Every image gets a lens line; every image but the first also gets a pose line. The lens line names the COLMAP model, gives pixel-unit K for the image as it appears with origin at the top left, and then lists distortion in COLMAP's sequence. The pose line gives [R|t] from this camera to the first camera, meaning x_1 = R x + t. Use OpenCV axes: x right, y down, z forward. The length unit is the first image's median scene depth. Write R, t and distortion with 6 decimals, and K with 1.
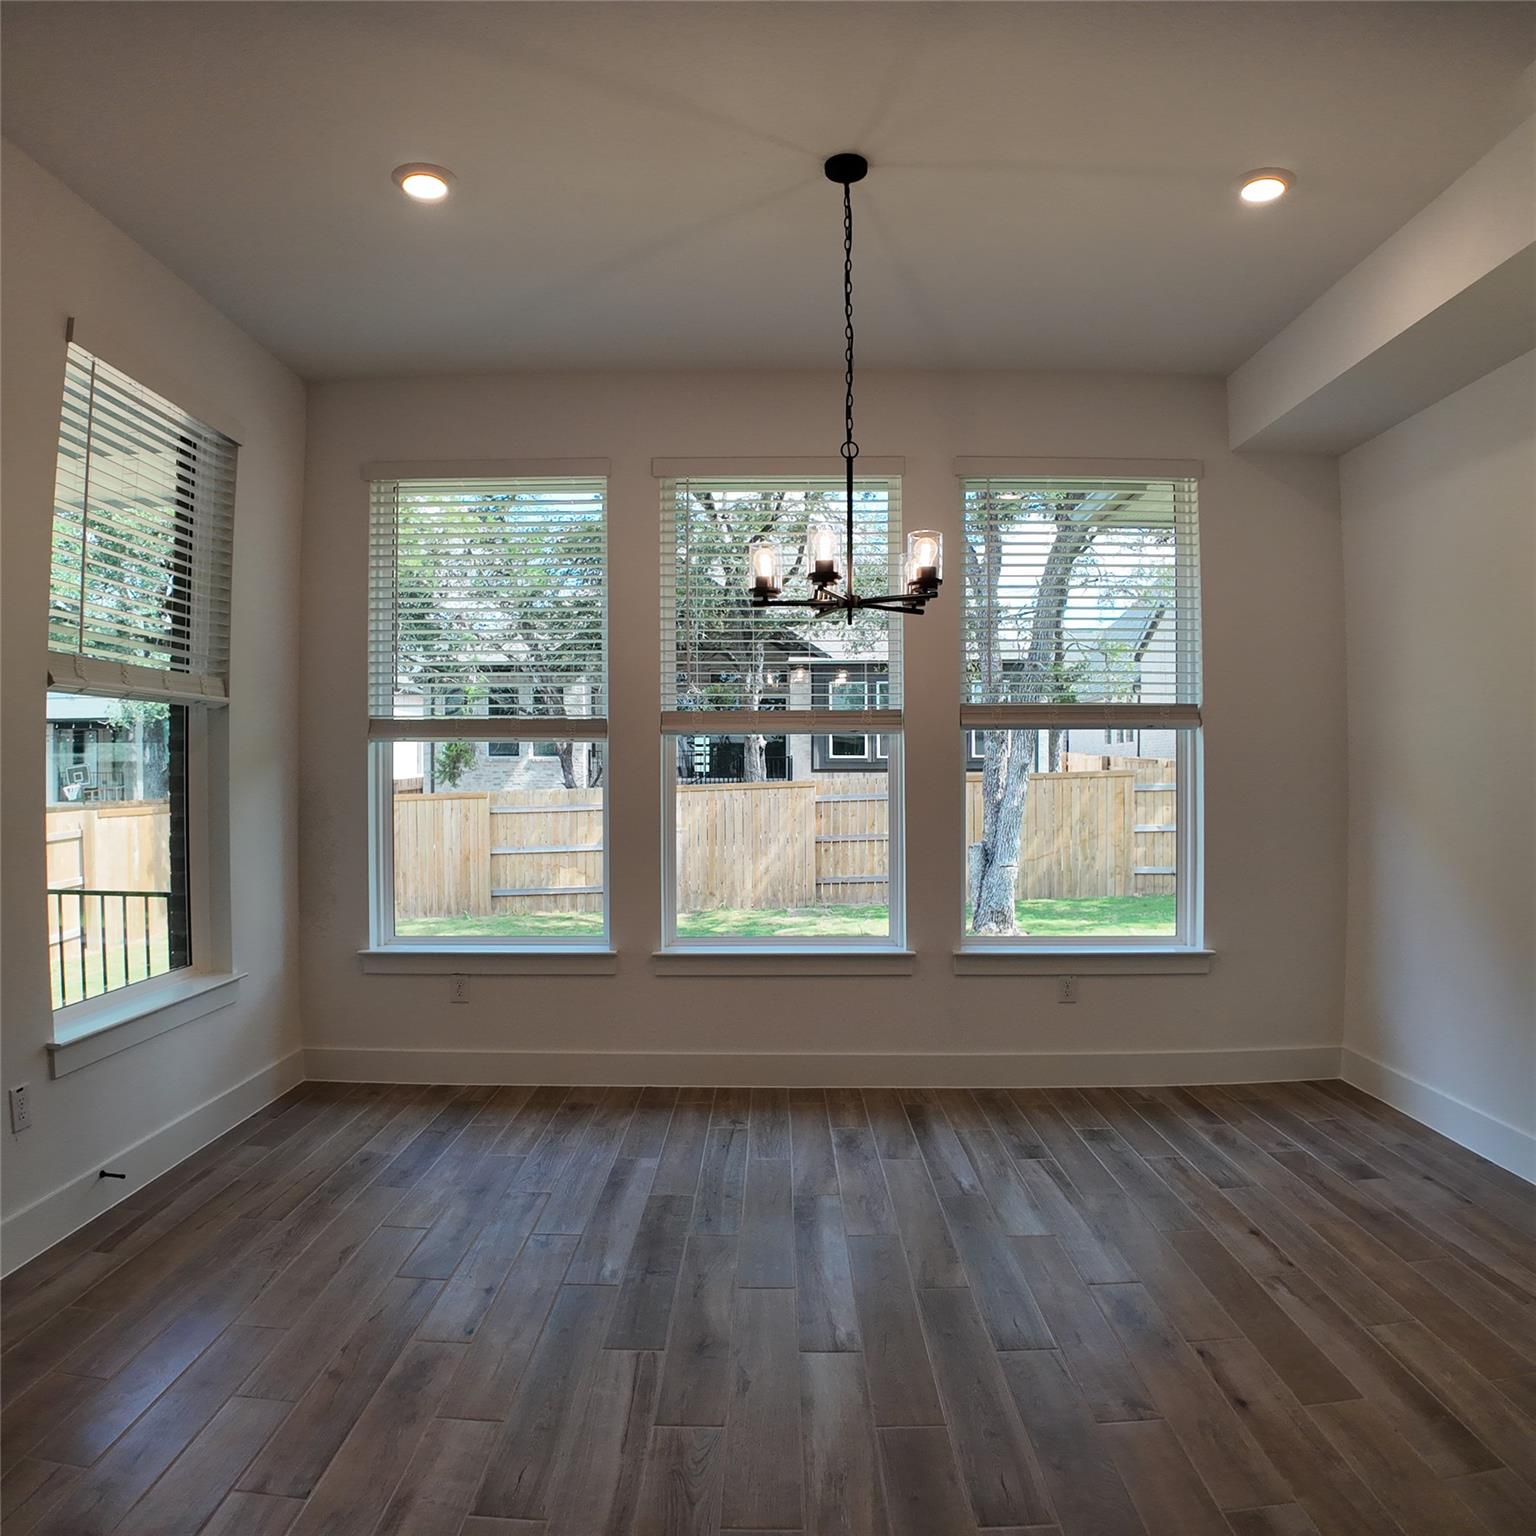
lens RADIAL K [[1042.2, 0, 768.0], [0, 1042.2, 768.0], [0, 0, 1]] dist [-0.083854, -0.006590]
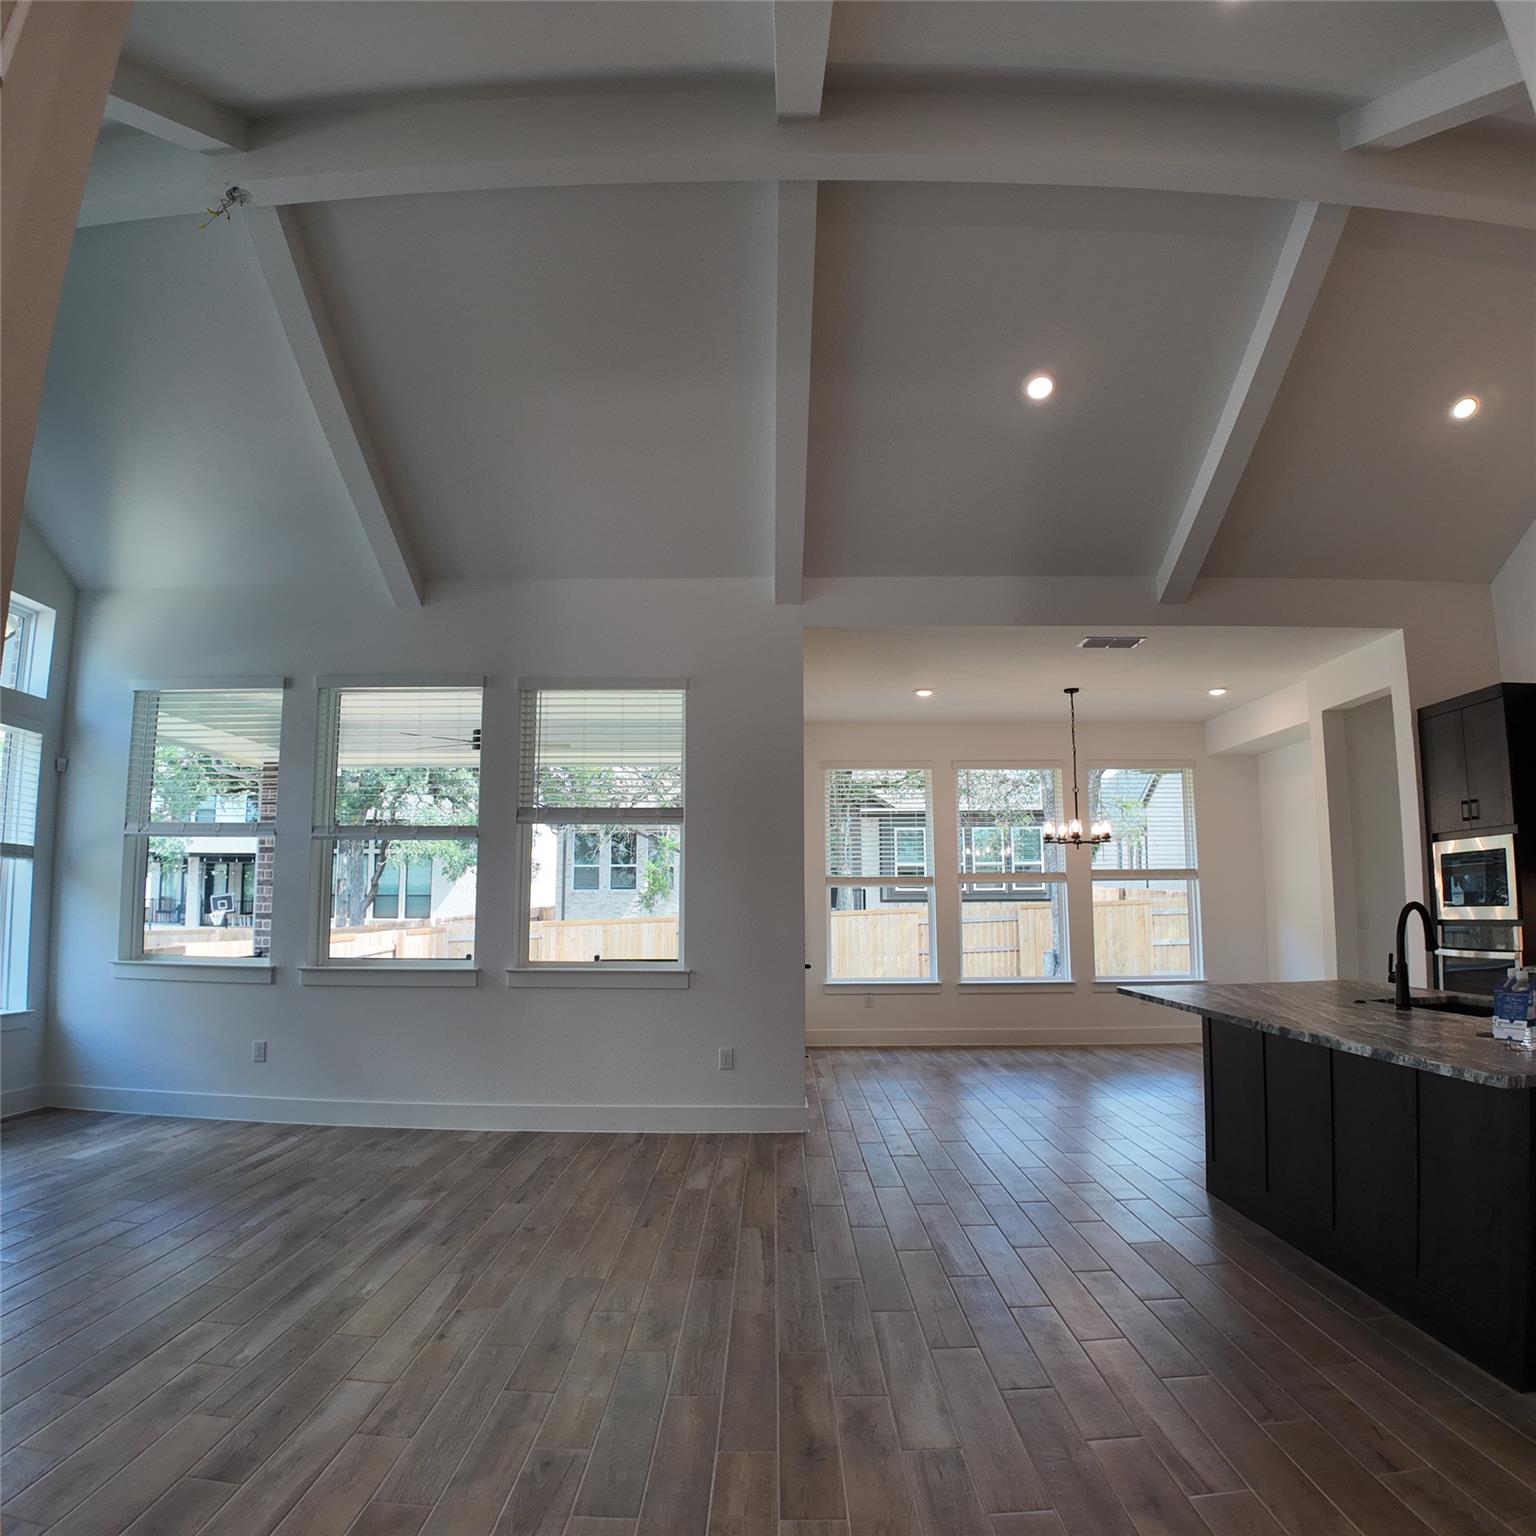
lens RADIAL K [[1042.2, 0, 768.0], [0, 1042.2, 768.0], [0, 0, 1]] dist [-0.083854, -0.006590]
pose [[0.999996, -0.001293, 0.002344, -0.153321], [0.001576, 0.992172, -0.124870, -0.000659], [-0.002165, 0.124873, 0.992170, -0.366913]]
